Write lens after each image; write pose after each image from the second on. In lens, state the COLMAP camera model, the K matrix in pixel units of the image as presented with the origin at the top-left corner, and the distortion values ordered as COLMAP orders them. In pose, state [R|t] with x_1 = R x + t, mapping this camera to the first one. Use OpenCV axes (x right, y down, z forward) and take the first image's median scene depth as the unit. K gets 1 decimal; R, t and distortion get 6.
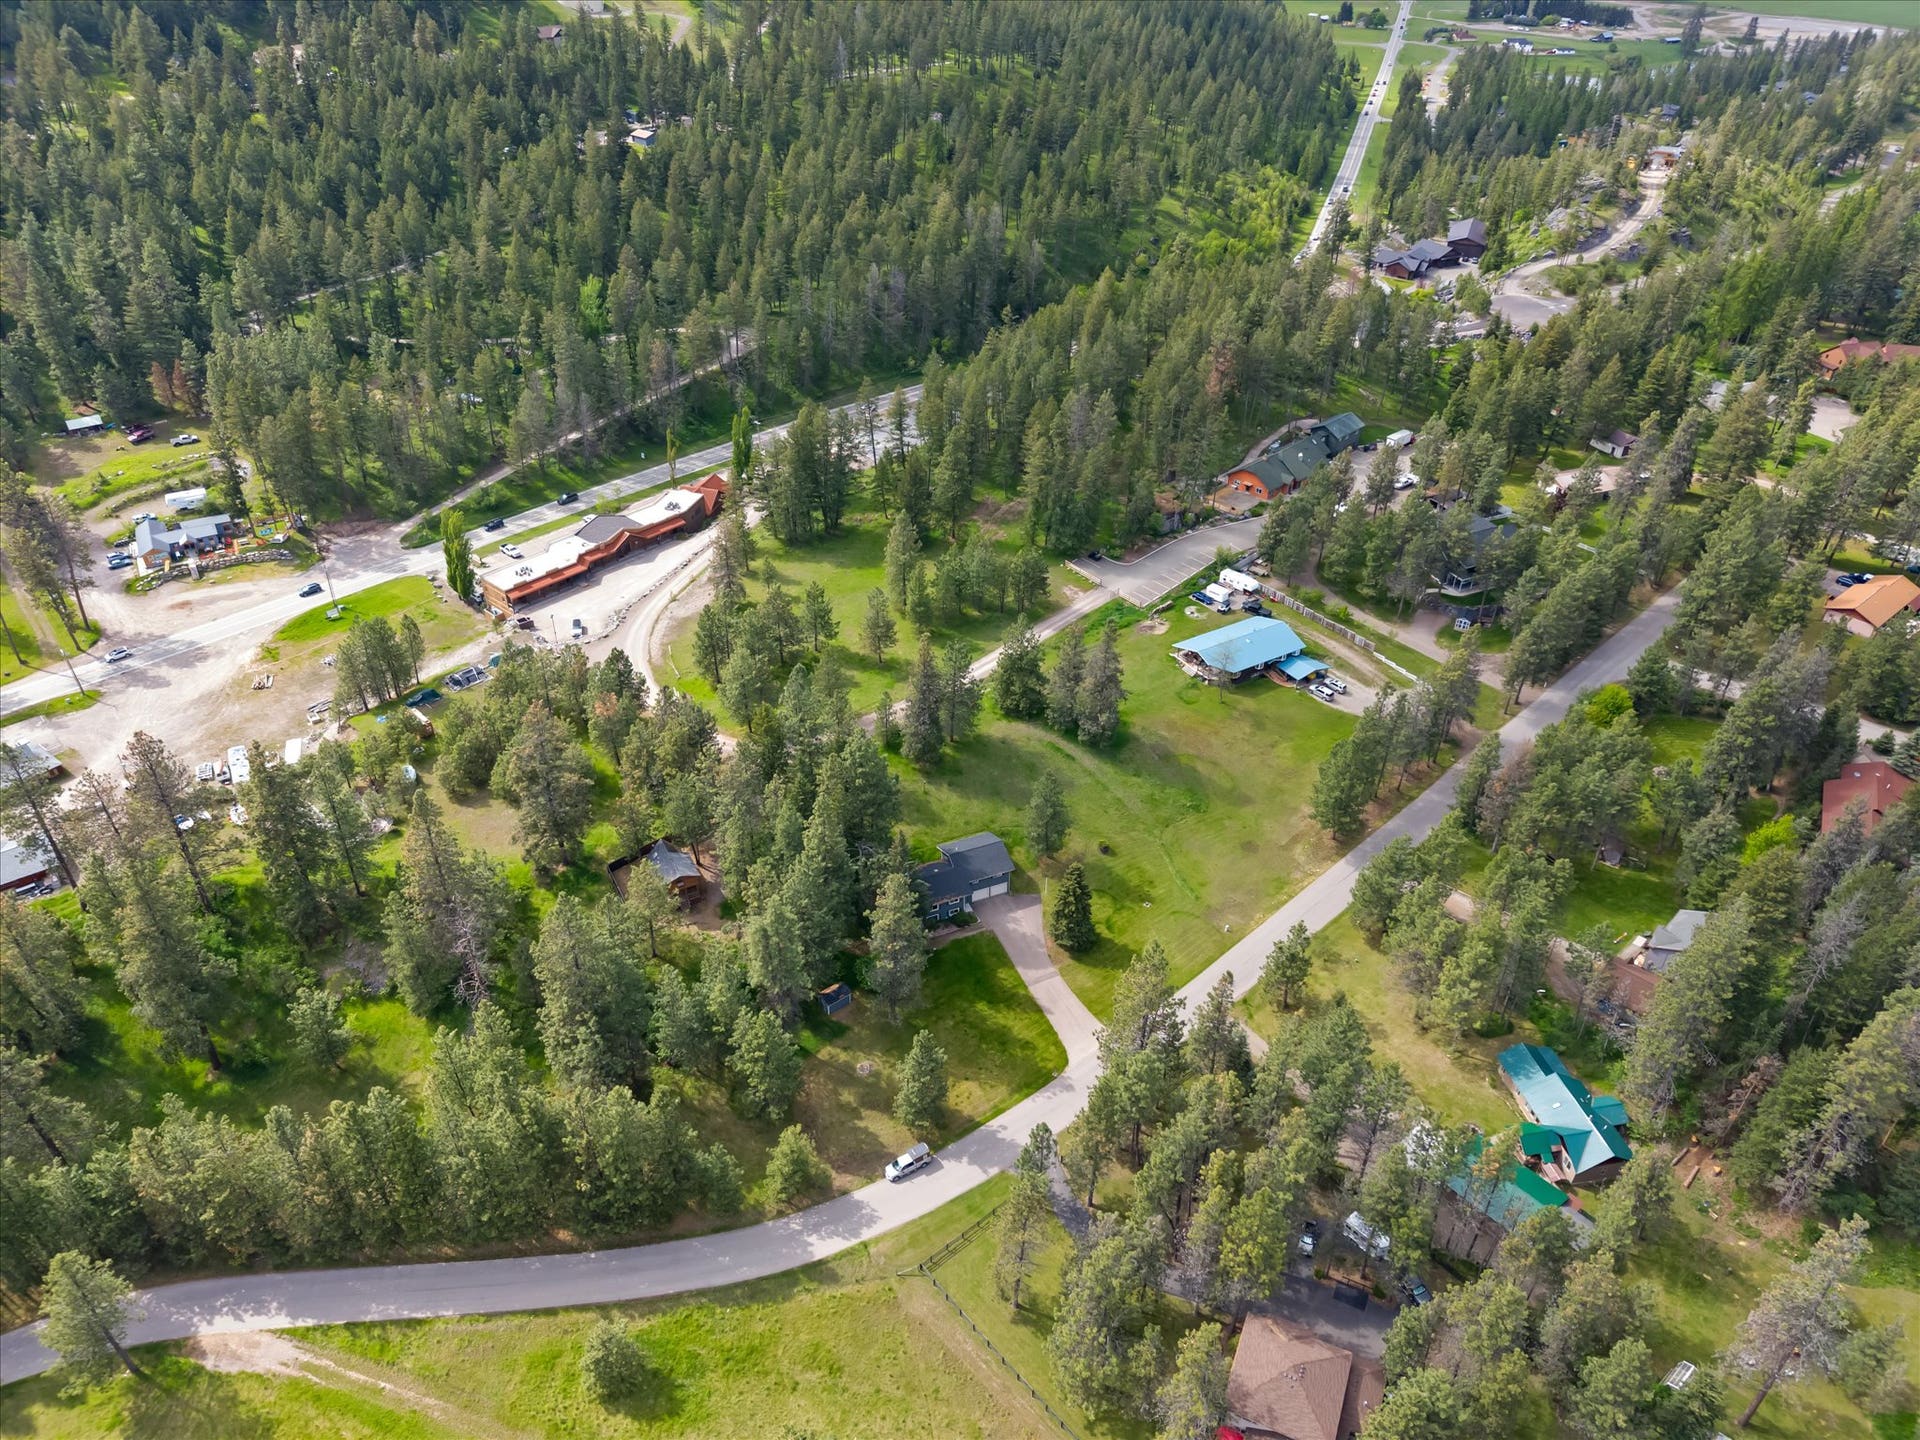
lens RADIAL K [[1289.1, 0, 962.7], [0, 1289.1, 710.7], [0, 0, 1]] dist [0.022245, -0.036705]
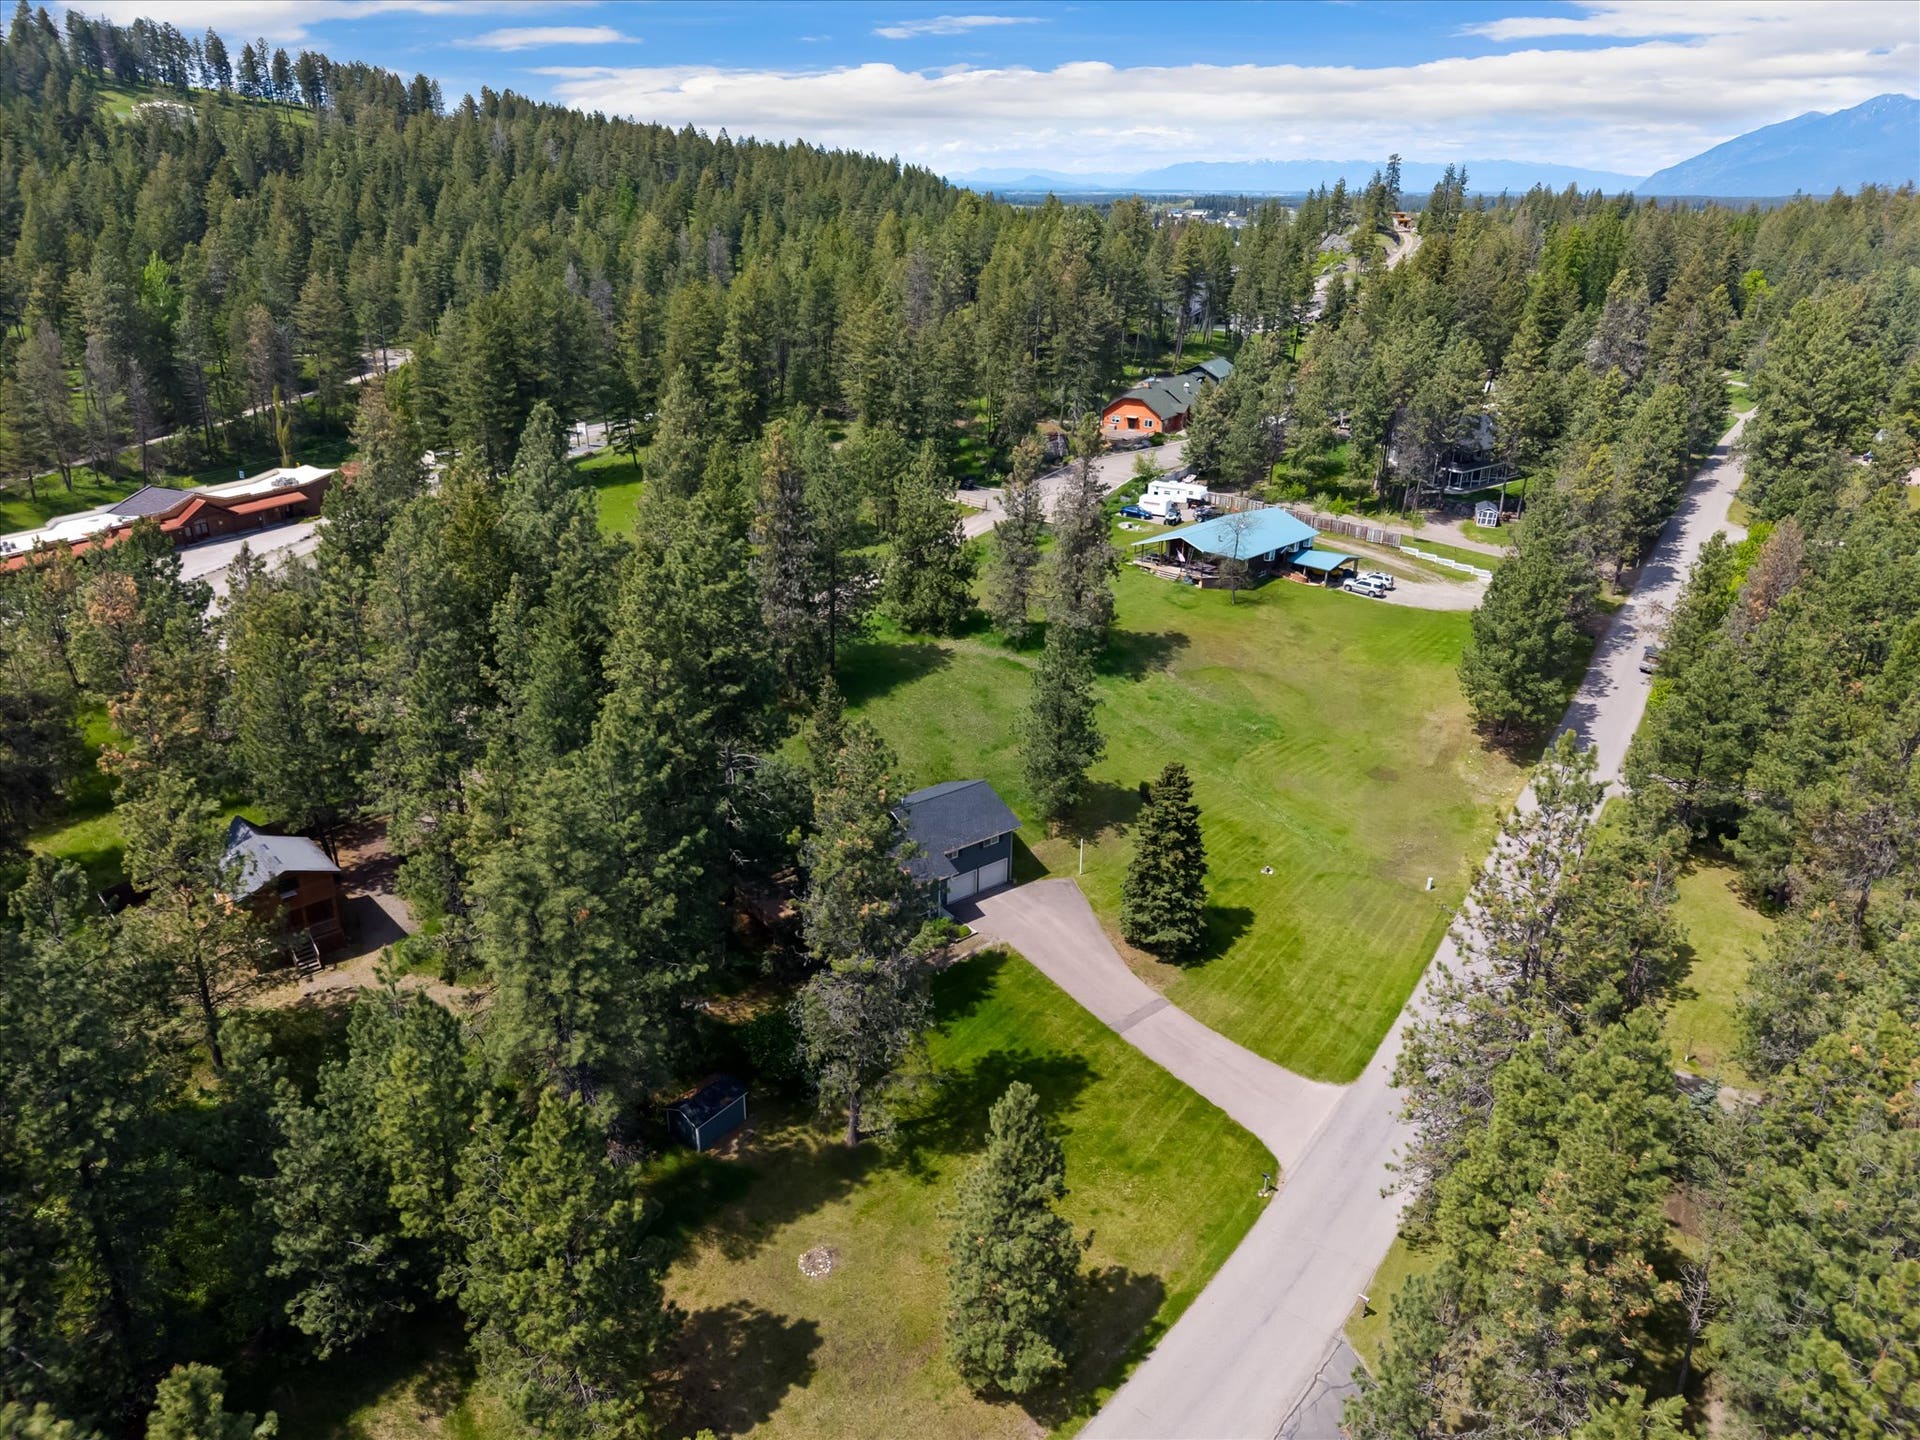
lens RADIAL K [[1289.1, 0, 953.5], [0, 1289.1, 734.5], [0, 0, 1]] dist [0.022245, -0.036705]
pose [[0.967481, -0.093875, 0.234877, -0.088825], [0.137913, 0.974187, -0.178716, 0.155210], [-0.212037, 0.205297, 0.955454, 0.460735]]
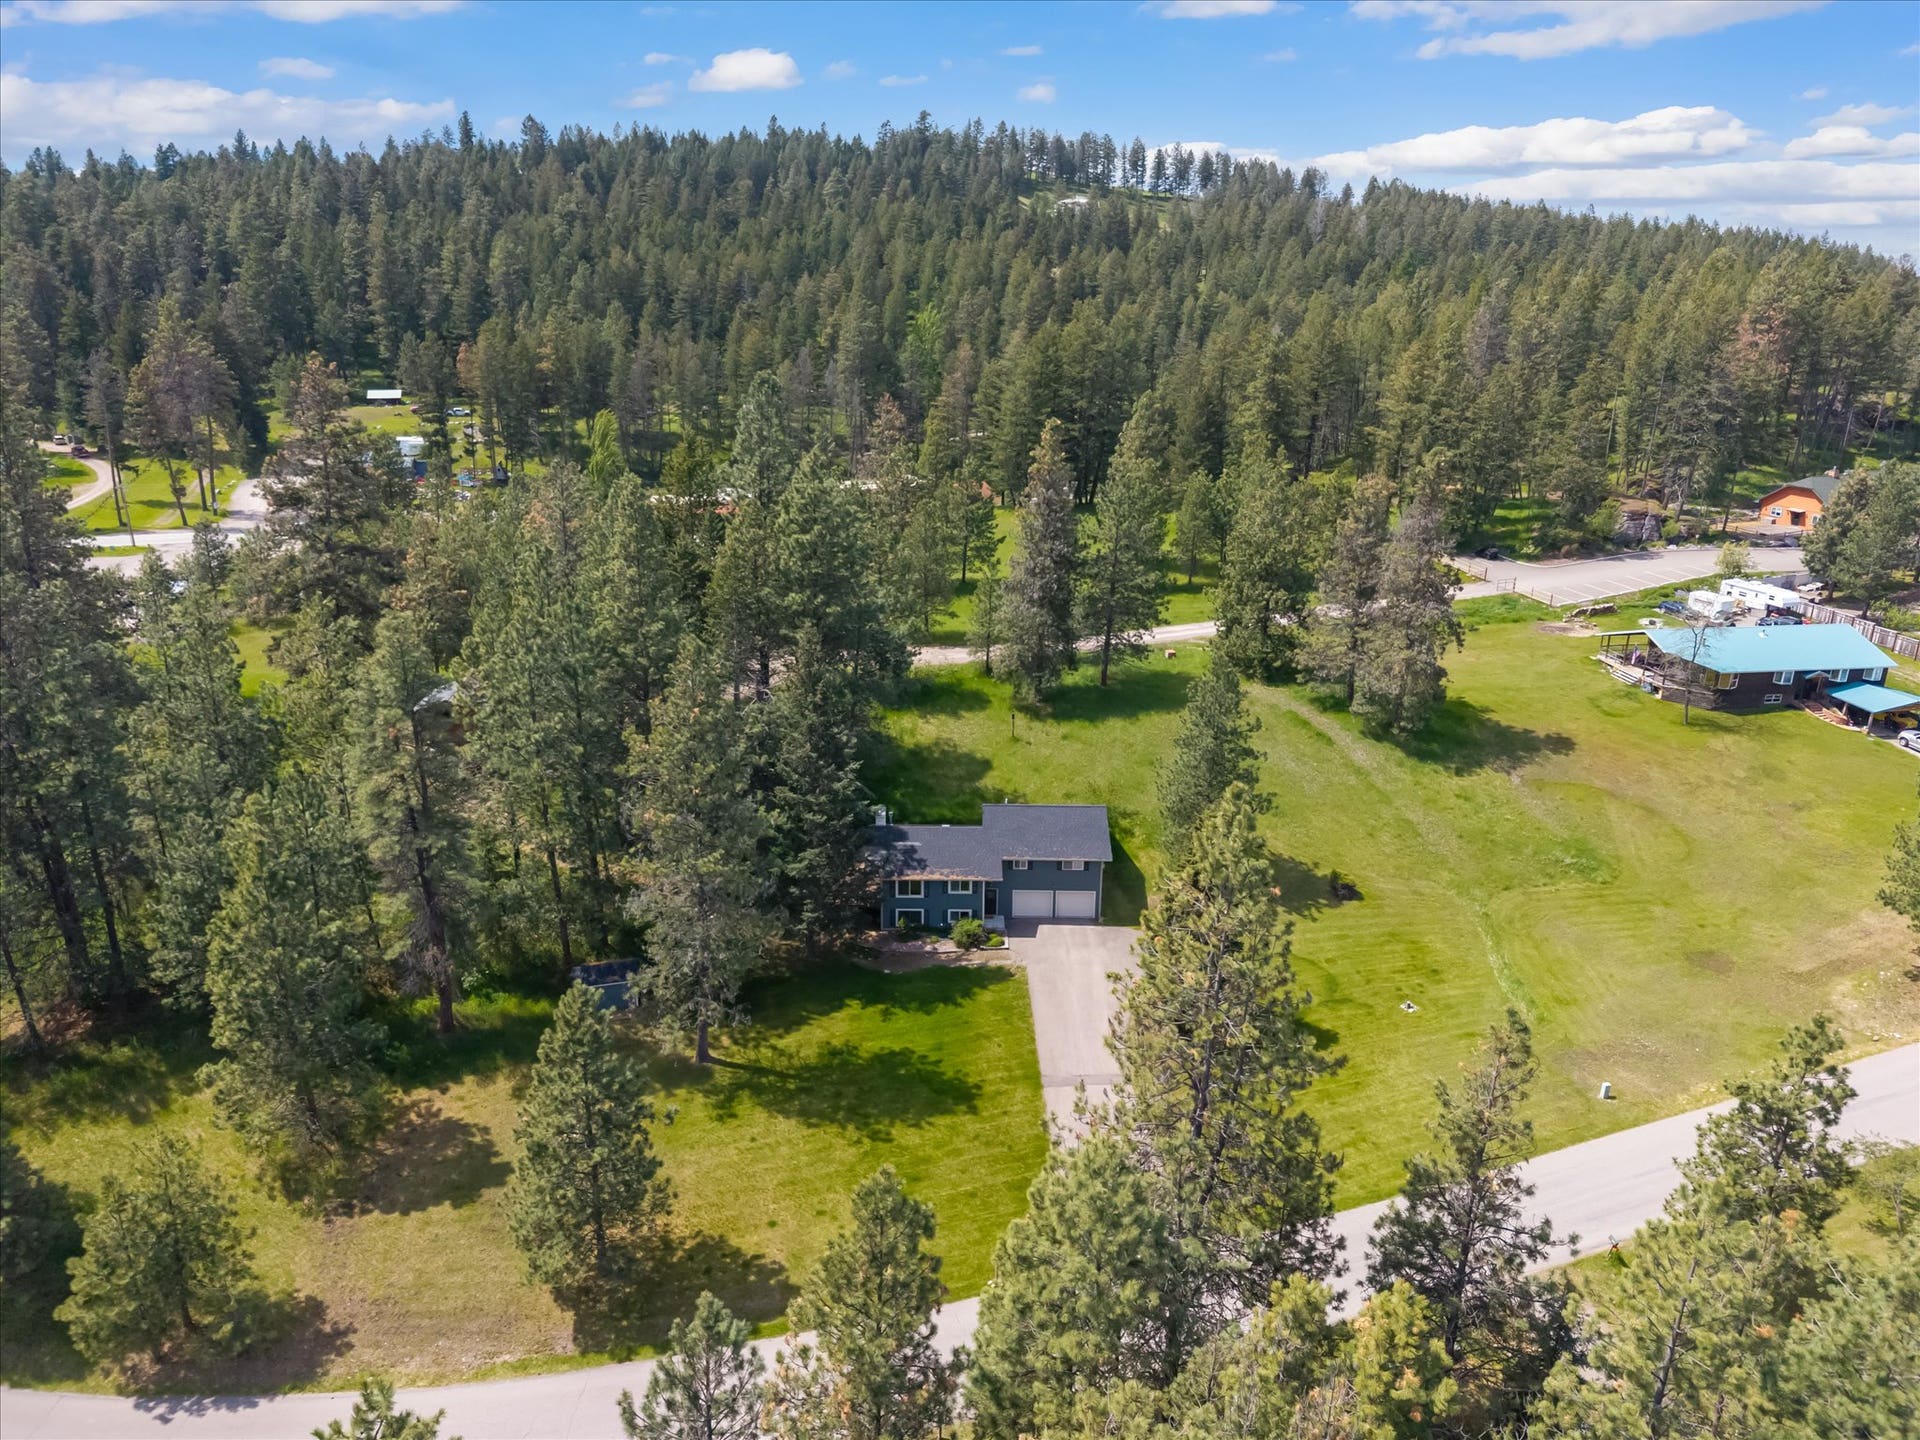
lens RADIAL K [[1289.1, 0, 959.0], [0, 1289.1, 723.1], [0, 0, 1]] dist [0.022245, -0.036705]
pose [[0.916881, 0.133445, -0.376193, 0.138727], [-0.228401, 0.948320, -0.220279, 0.169381], [0.327356, 0.287893, 0.899975, 0.494143]]
